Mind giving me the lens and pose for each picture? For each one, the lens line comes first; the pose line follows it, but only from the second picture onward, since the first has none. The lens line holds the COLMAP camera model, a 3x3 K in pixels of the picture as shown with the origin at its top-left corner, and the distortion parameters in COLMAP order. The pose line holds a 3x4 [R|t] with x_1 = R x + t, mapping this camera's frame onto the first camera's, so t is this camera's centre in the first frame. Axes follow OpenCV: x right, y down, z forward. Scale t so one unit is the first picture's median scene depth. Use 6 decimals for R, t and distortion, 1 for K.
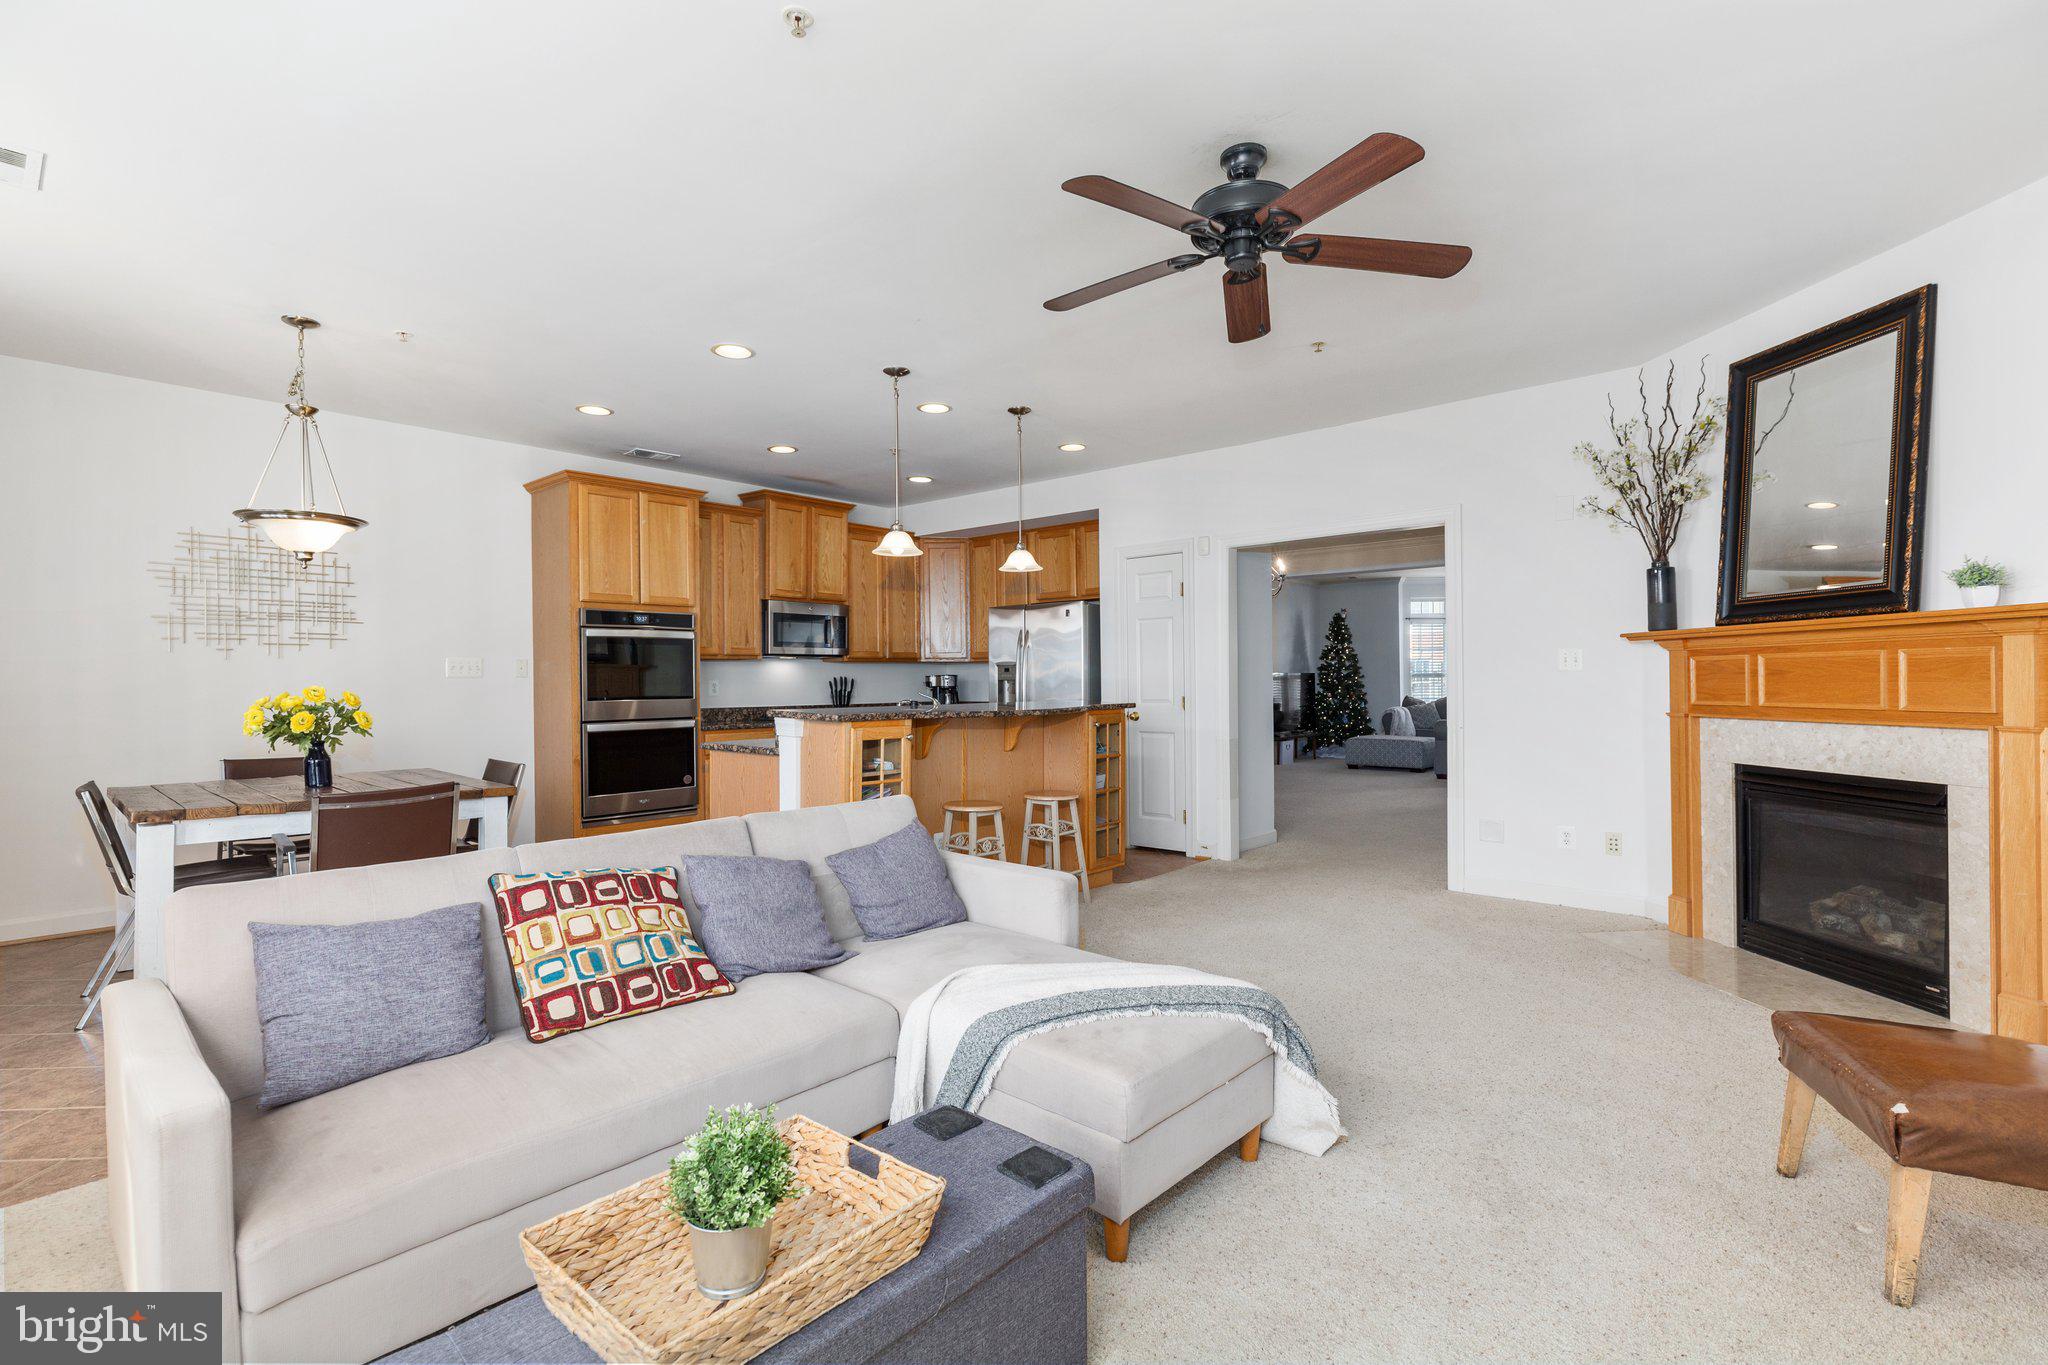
lens RADIAL K [[936.9, 0, 1009.5], [0, 936.9, 685.5], [0, 0, 1]] dist [-0.000963, 0.000051]
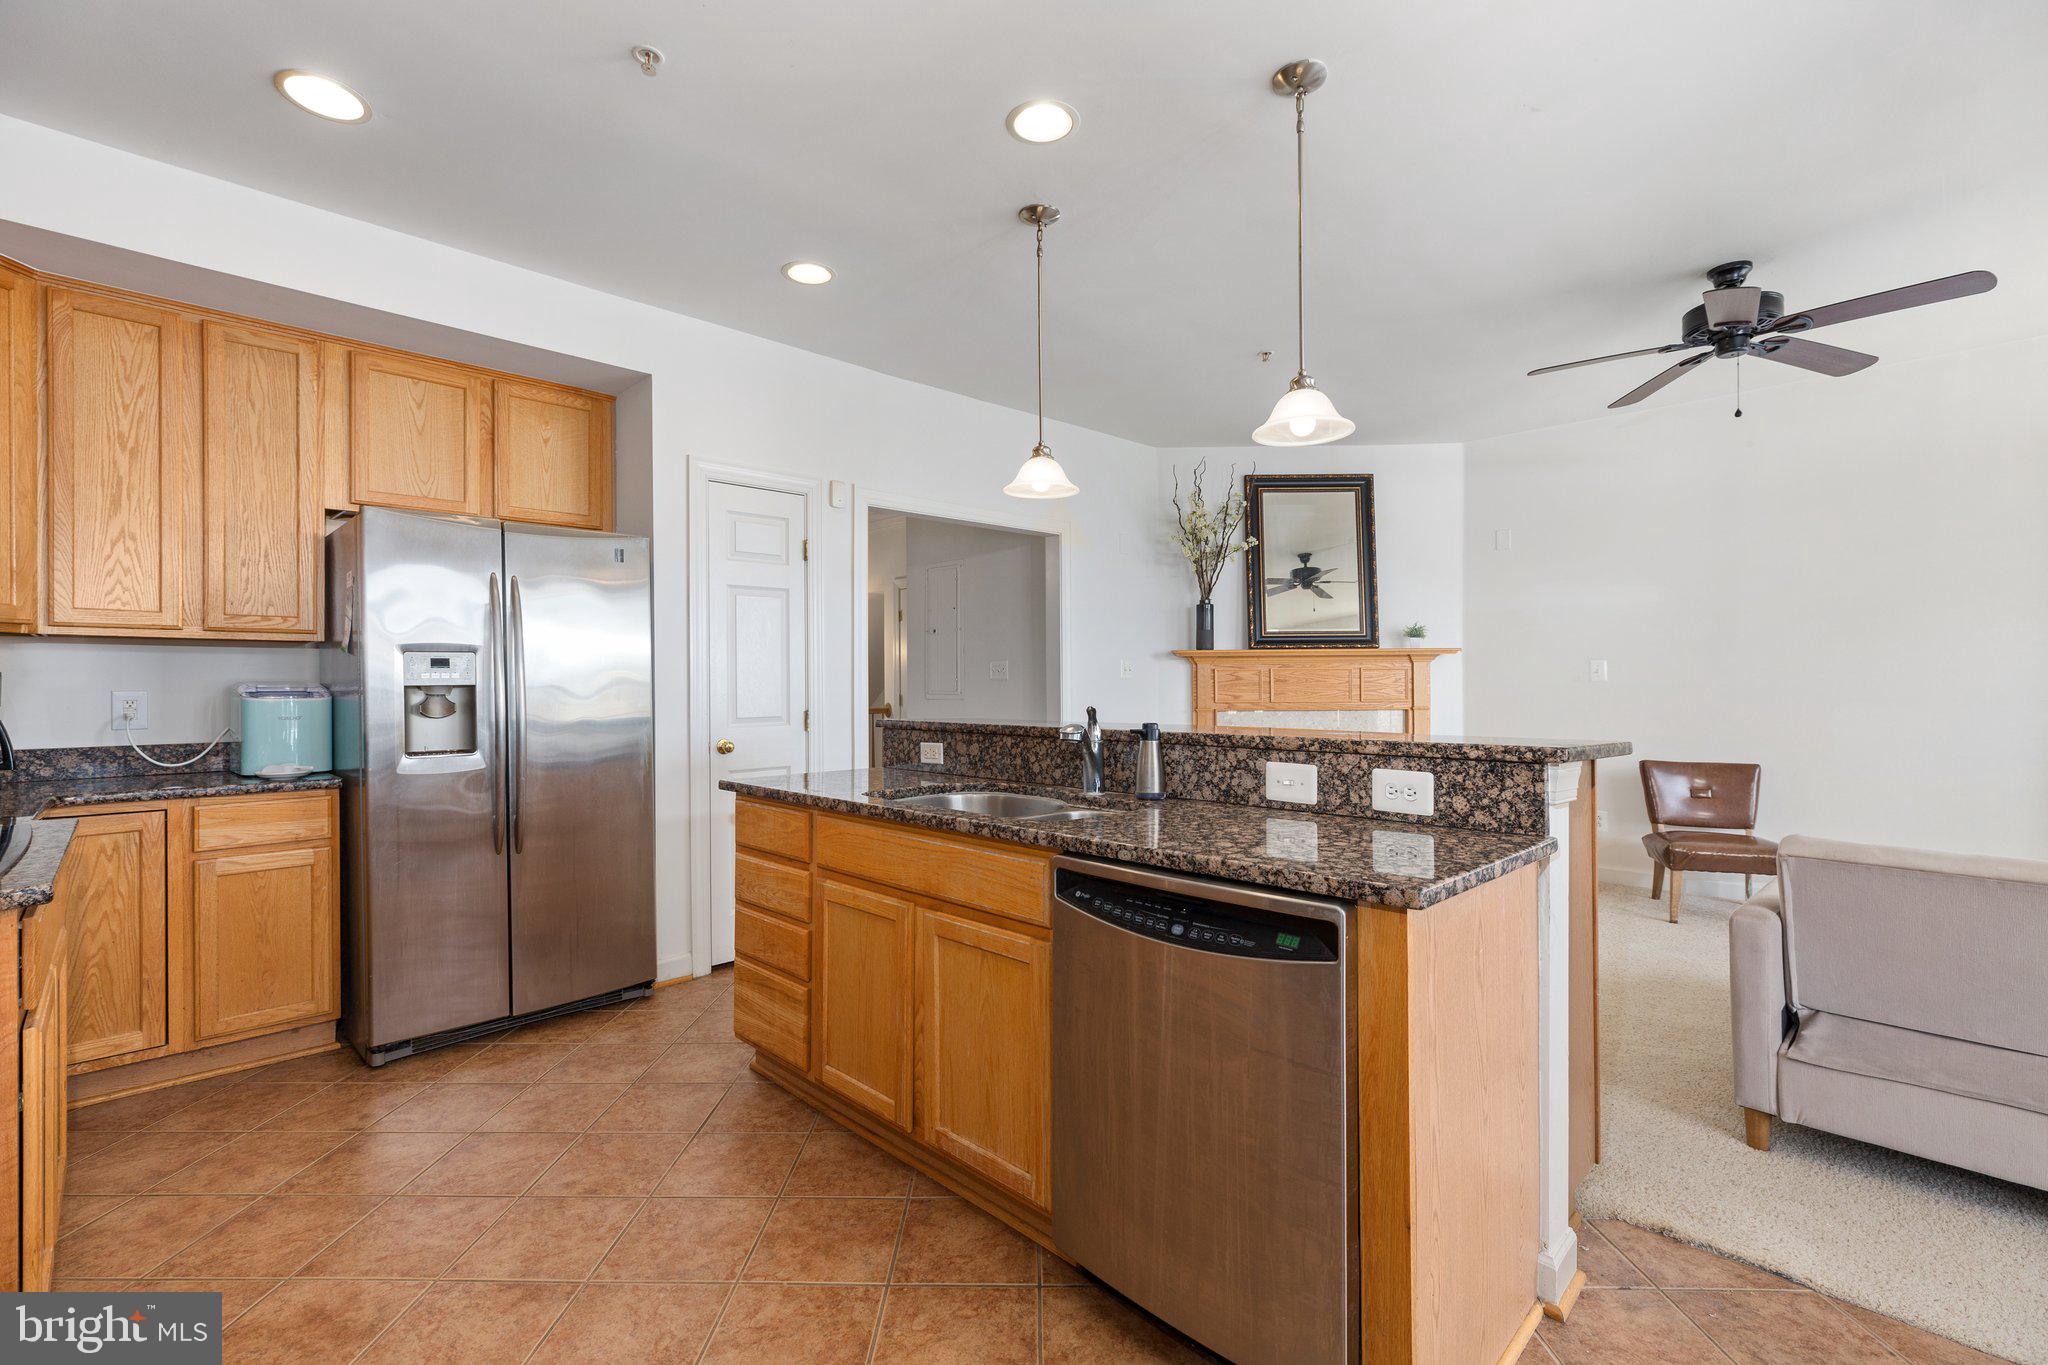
lens RADIAL K [[917.9, 0, 986.8], [0, 917.9, 685.6], [0, 0, 1]] dist [0.007313, 0.000015]
pose [[0.080295, 0.004815, 0.996759, -0.469465], [0.010214, 0.999932, -0.005653, -0.001173], [-0.996719, 0.010635, 0.080241, 0.836433]]
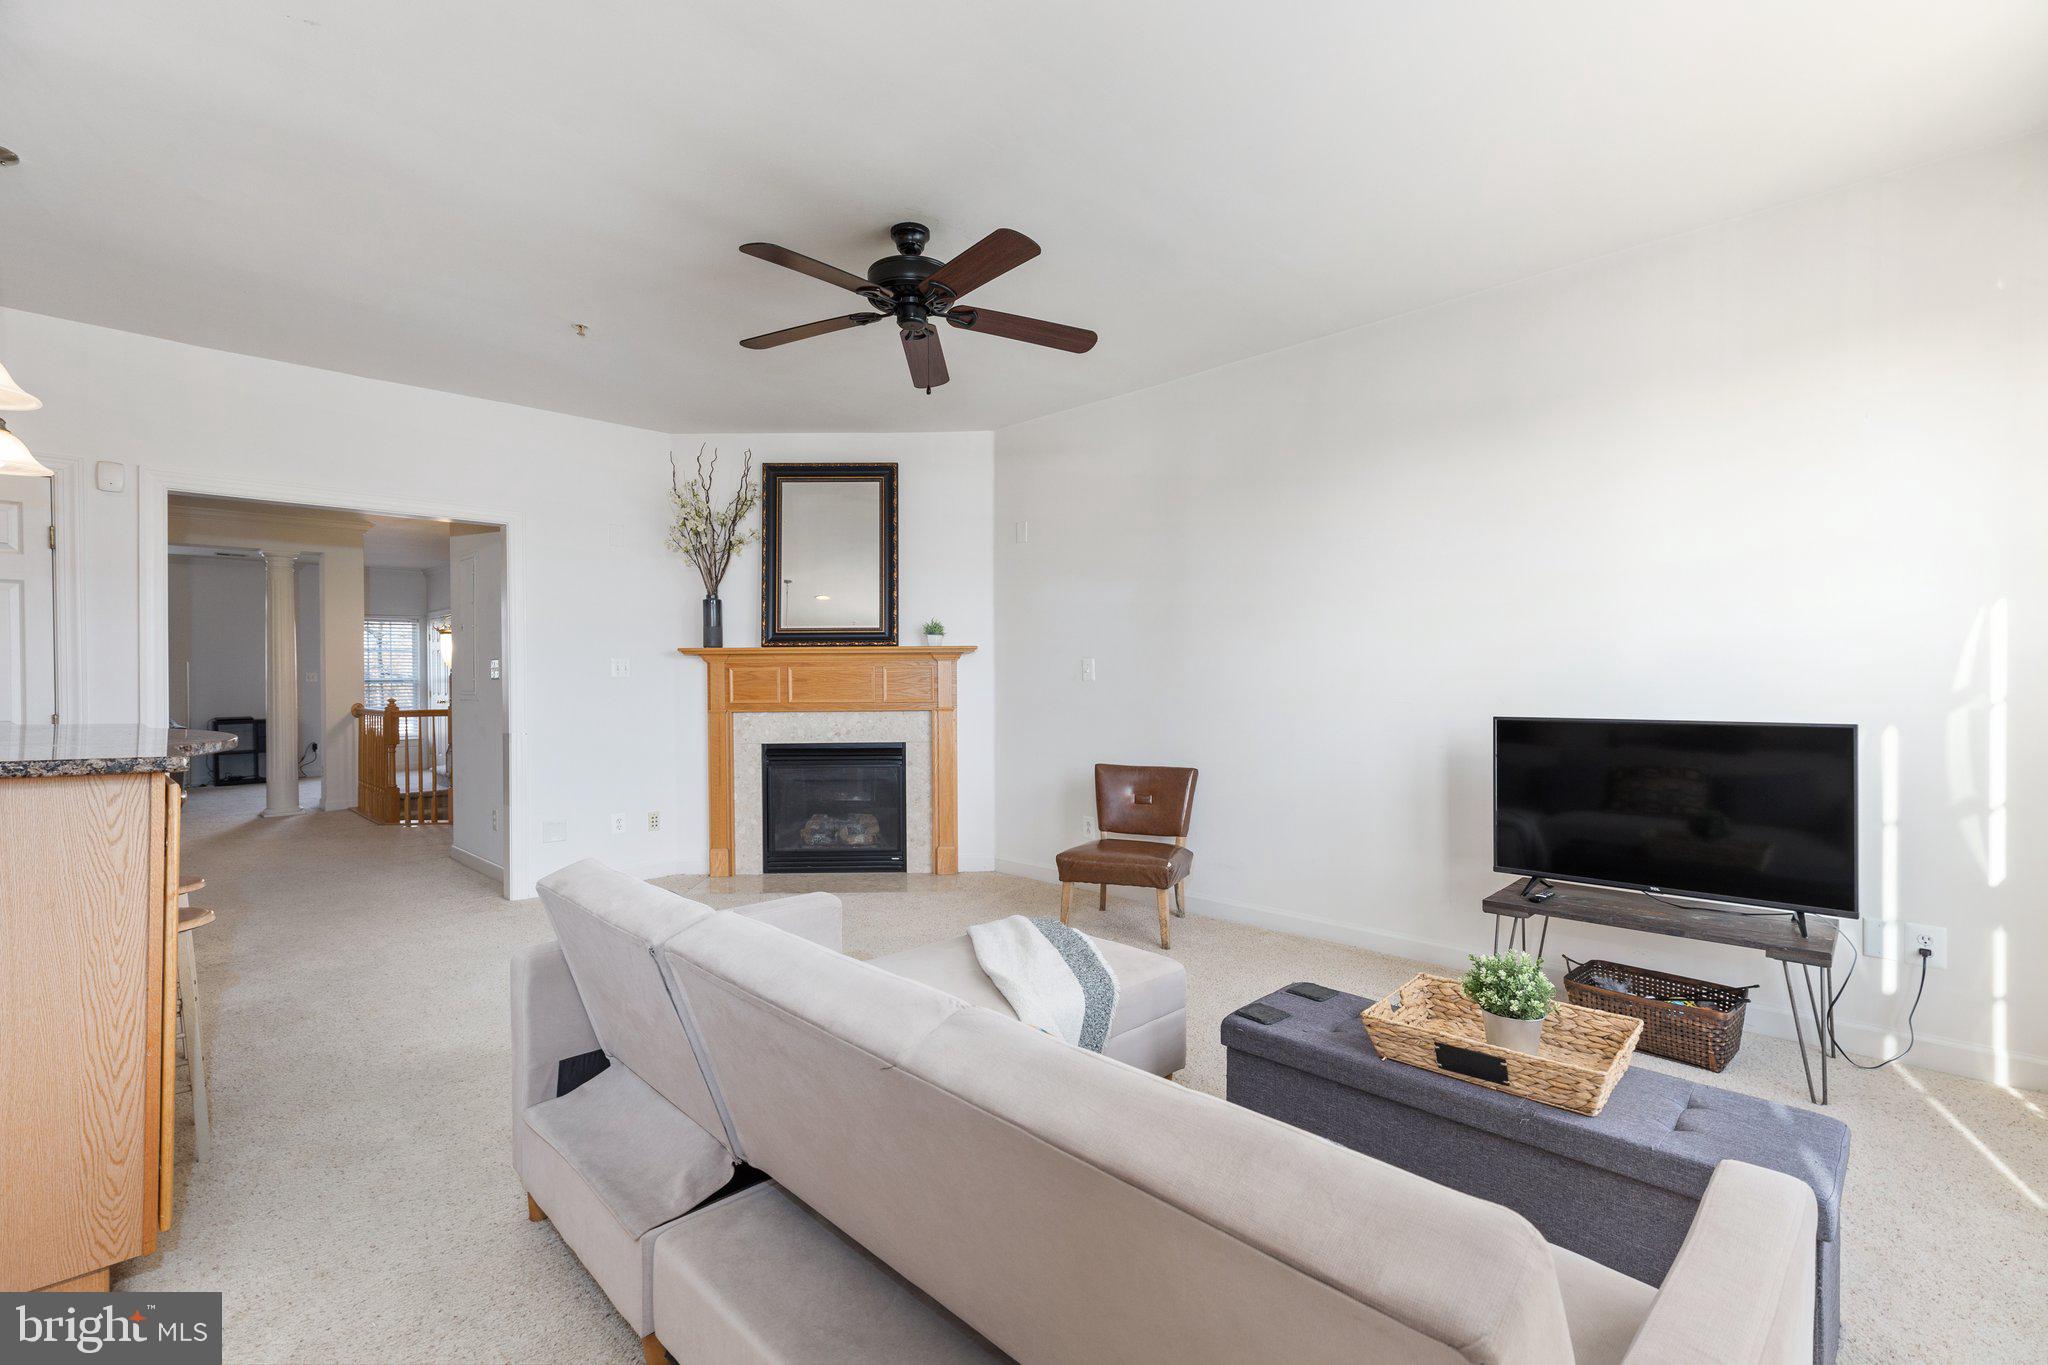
lens RADIAL K [[917.9, 0, 1006.0], [0, 917.9, 687.7], [0, 0, 1]] dist [0.007313, 0.000015]
pose [[0.065149, 0.001000, 0.997875, -0.383979], [0.011402, 0.999933, -0.001746, 0.003026], [-0.997810, 0.011491, 0.065133, 0.350729]]
